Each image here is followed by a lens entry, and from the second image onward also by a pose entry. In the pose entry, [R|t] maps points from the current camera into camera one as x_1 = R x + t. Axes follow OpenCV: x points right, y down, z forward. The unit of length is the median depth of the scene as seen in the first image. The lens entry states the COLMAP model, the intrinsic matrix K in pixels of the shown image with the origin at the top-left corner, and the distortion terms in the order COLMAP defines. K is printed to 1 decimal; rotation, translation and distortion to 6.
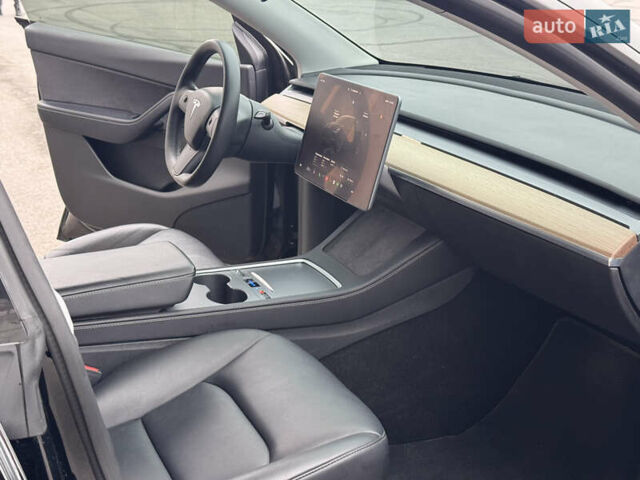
lens RADIAL K [[908.1, 0, 320.0], [0, 908.1, 240.0], [0, 0, 1]] dist [0.206964, -0.389991]
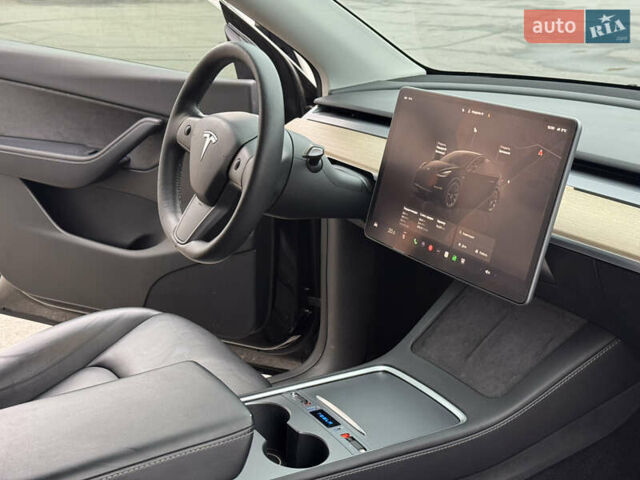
lens RADIAL K [[908.1, 0, 320.0], [0, 908.1, 240.0], [0, 0, 1]] dist [0.206964, -0.389991]
pose [[0.995567, -0.038316, 0.085897, -0.111939], [0.039758, 0.999095, -0.015140, -0.058685], [-0.085239, 0.018488, 0.996189, 0.316355]]
